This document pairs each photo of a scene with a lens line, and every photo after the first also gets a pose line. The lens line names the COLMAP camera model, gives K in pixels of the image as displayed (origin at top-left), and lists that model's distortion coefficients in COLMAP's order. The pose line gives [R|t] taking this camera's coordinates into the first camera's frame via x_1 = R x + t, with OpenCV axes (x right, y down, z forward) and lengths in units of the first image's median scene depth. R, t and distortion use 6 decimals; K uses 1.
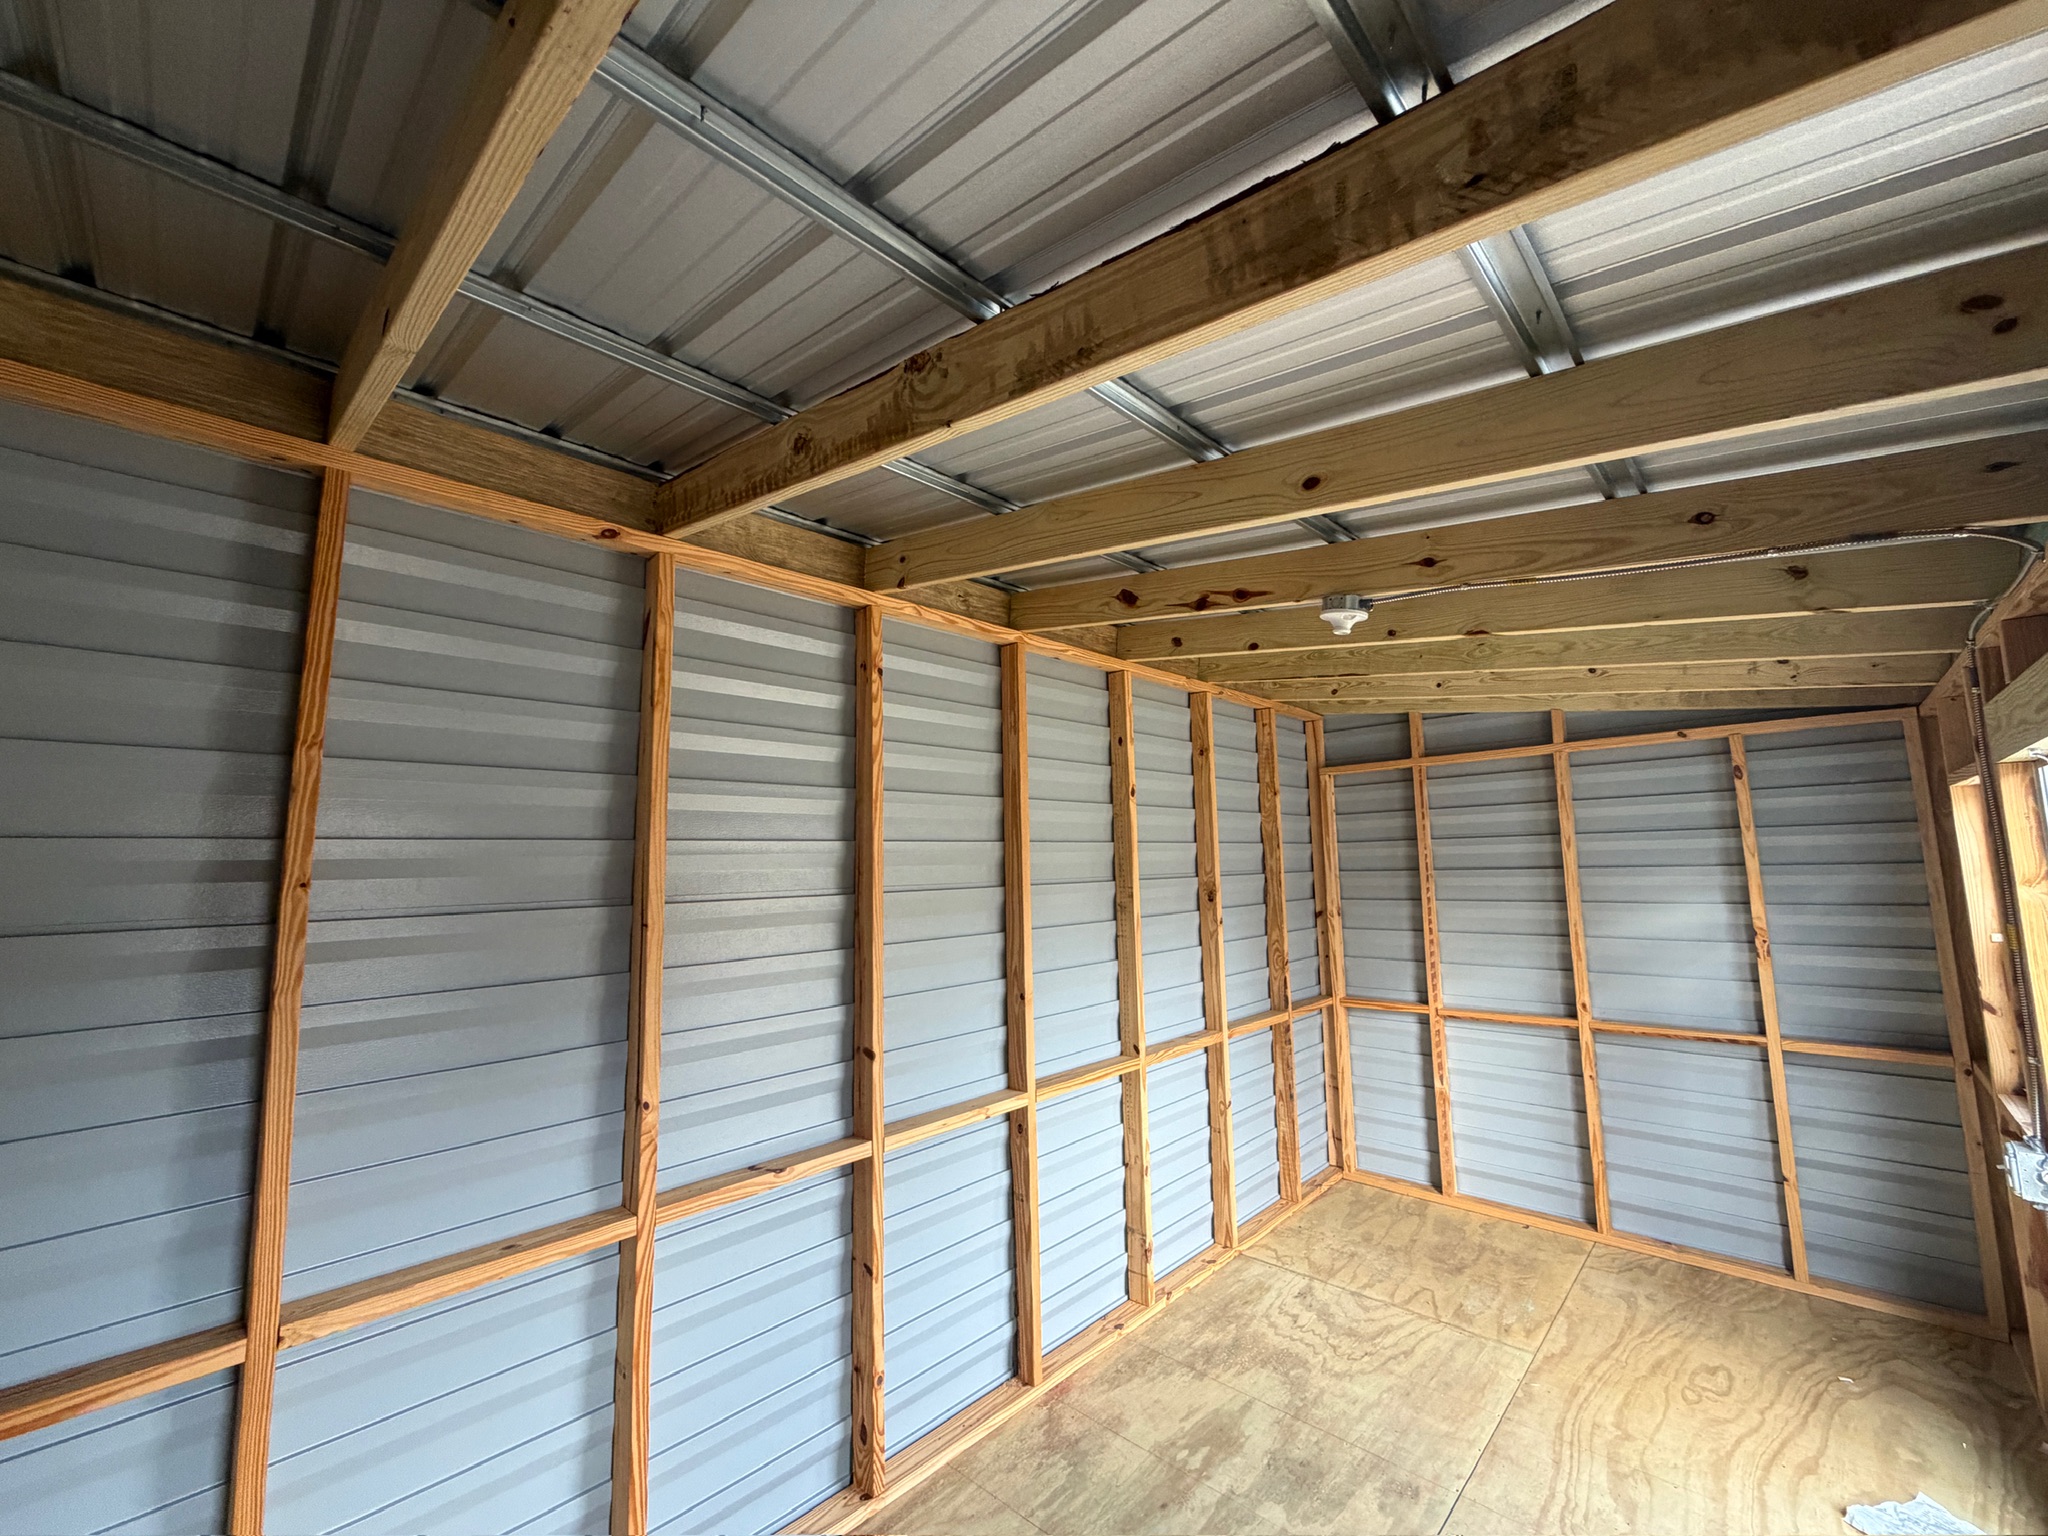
lens RADIAL K [[822.6, 0, 1022.3], [0, 822.6, 767.2], [0, 0, 1]] dist [0.001987, -0.000991]
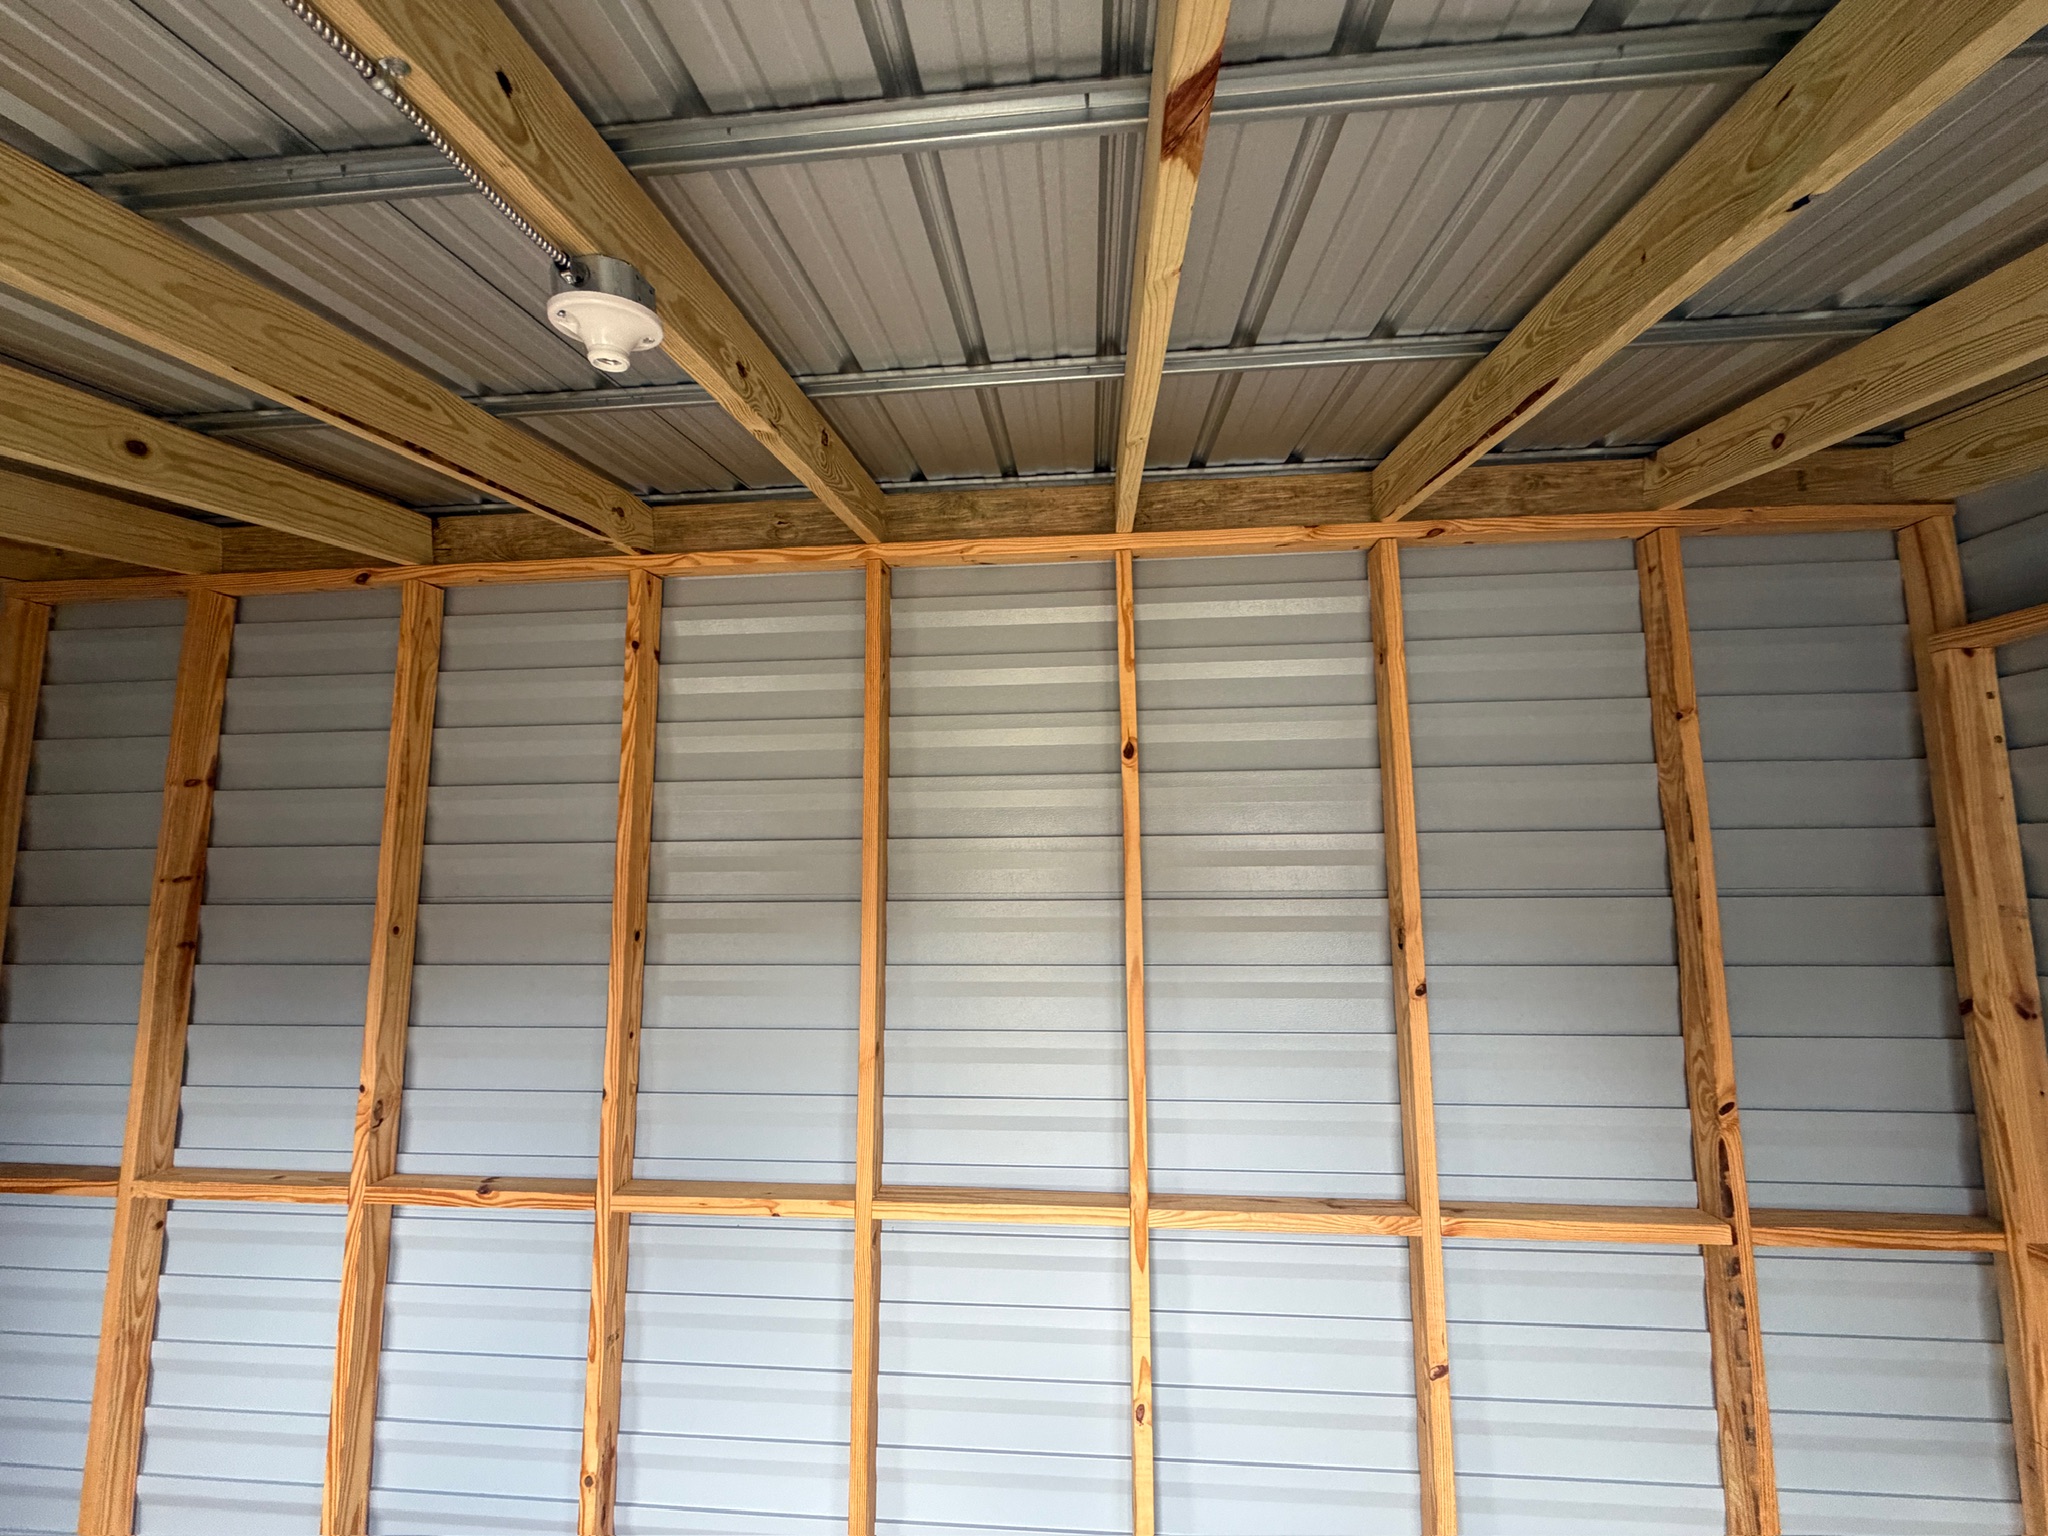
lens RADIAL K [[822.6, 0, 1018.6], [0, 822.6, 770.5], [0, 0, 1]] dist [0.001987, -0.000991]
pose [[0.624235, -0.076353, -0.777497, 0.600924], [0.086416, 0.995854, -0.028414, 0.059963], [0.776443, -0.049452, 0.628245, 0.626580]]
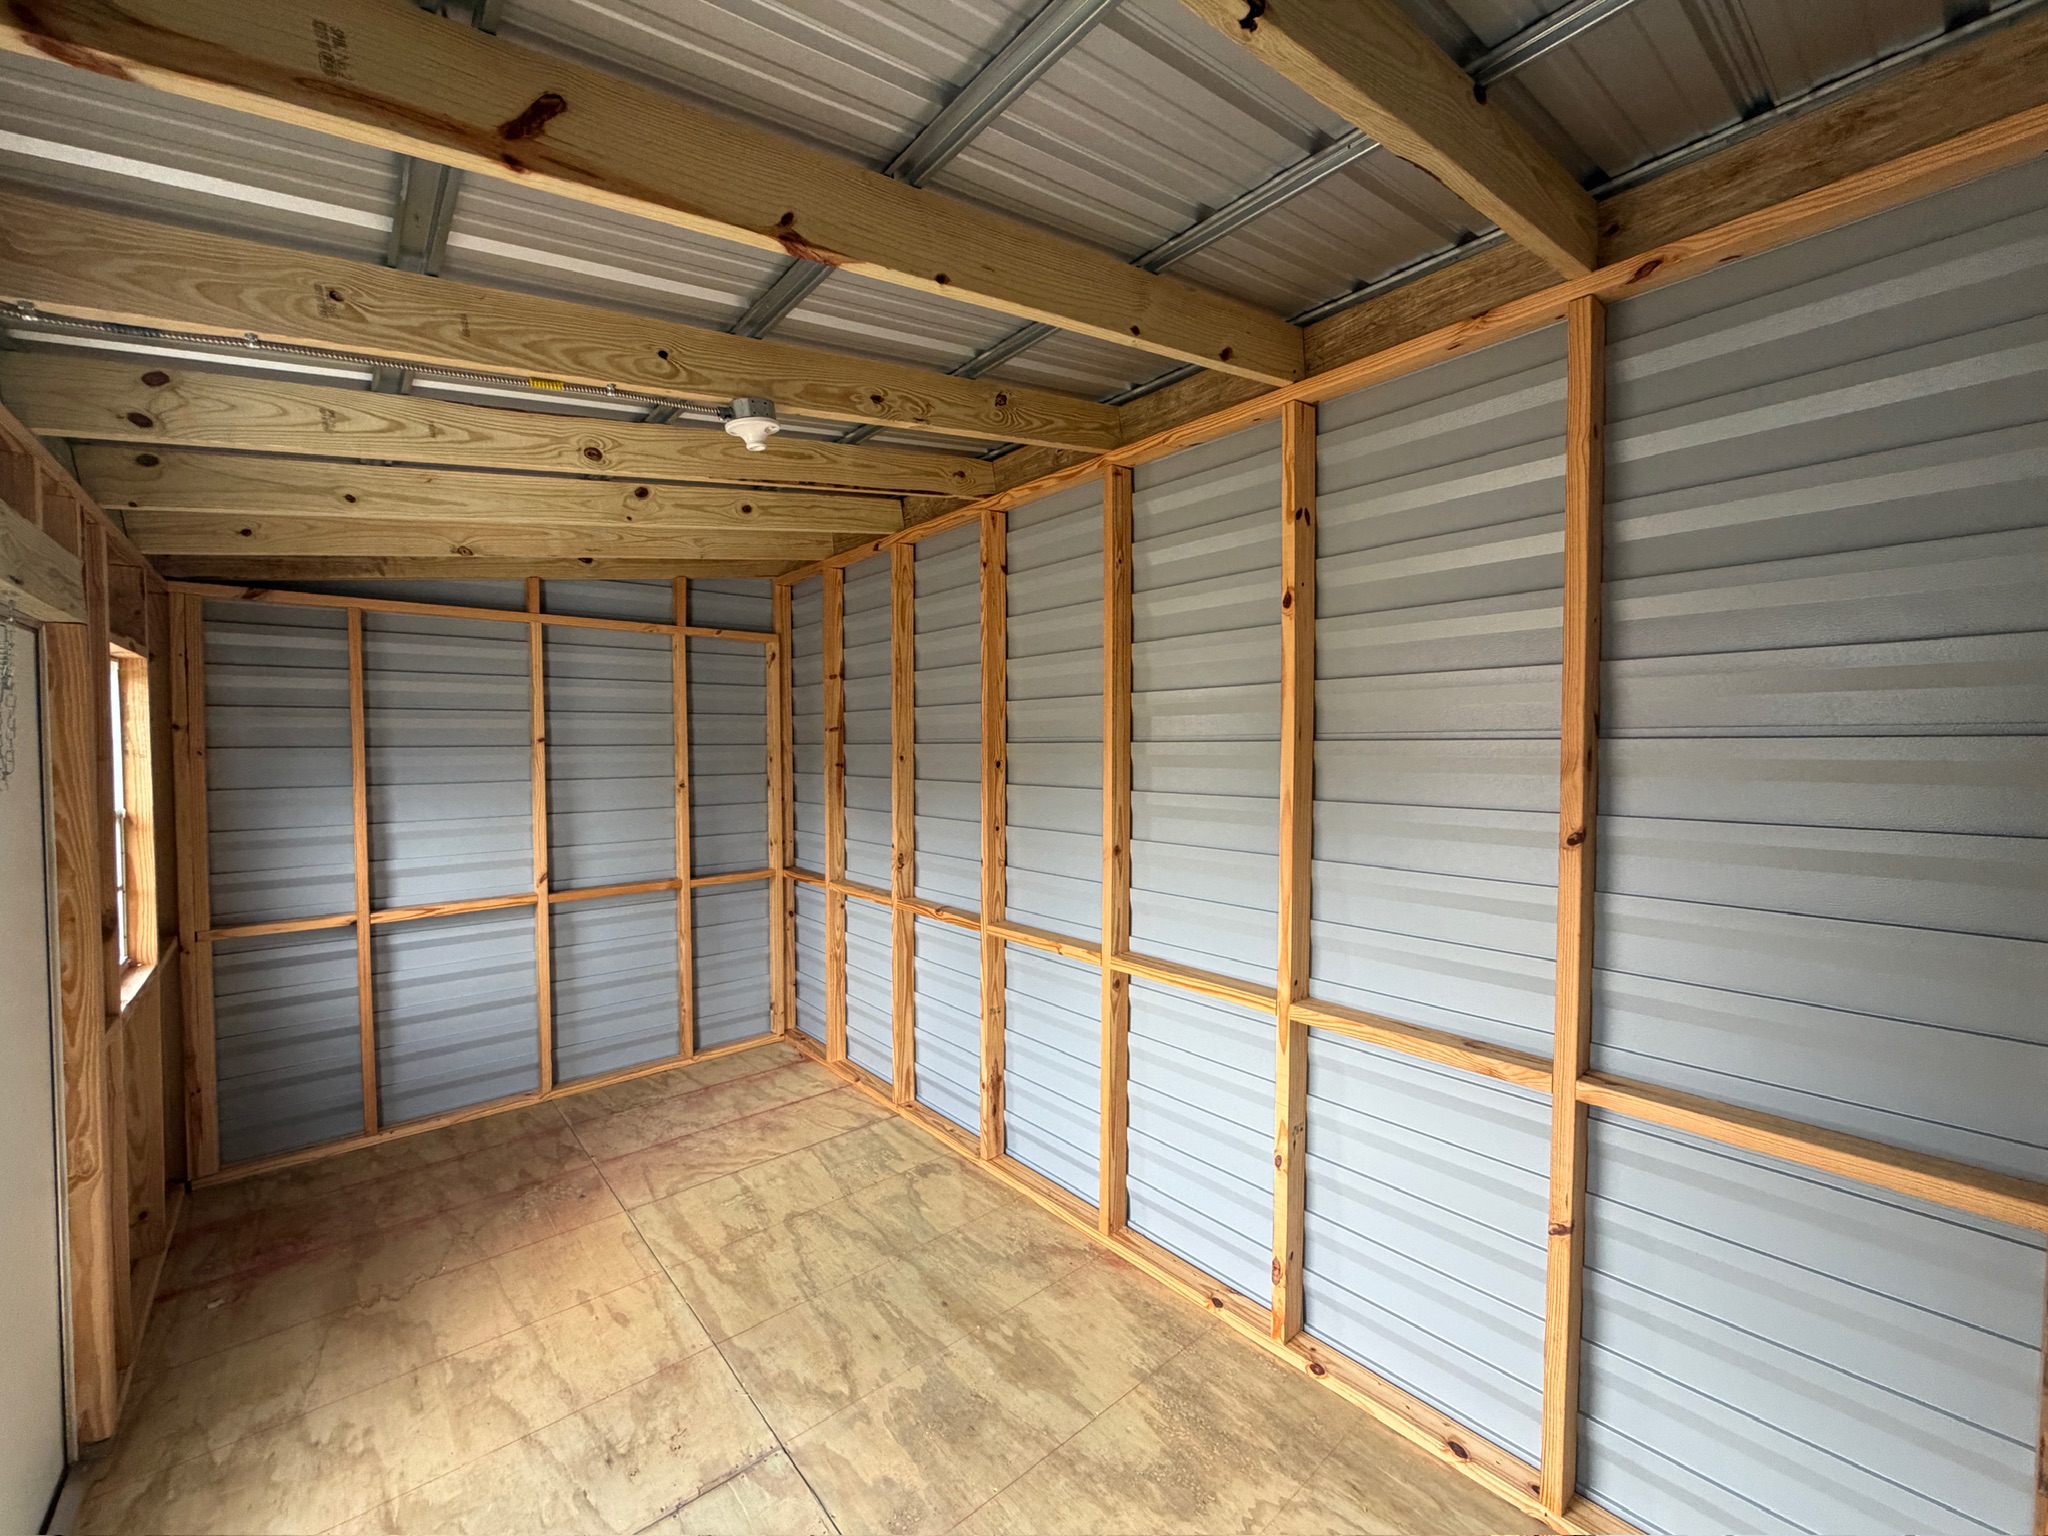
lens RADIAL K [[836.2, 0, 971.2], [0, 836.2, 721.0], [0, 0, 1]] dist [0.006963, 0.000154]
pose [[-0.143113, 0.024451, -0.989404, 0.831949], [0.155479, 0.987837, 0.001923, 0.083981], [0.977418, -0.153556, -0.145174, 0.868699]]
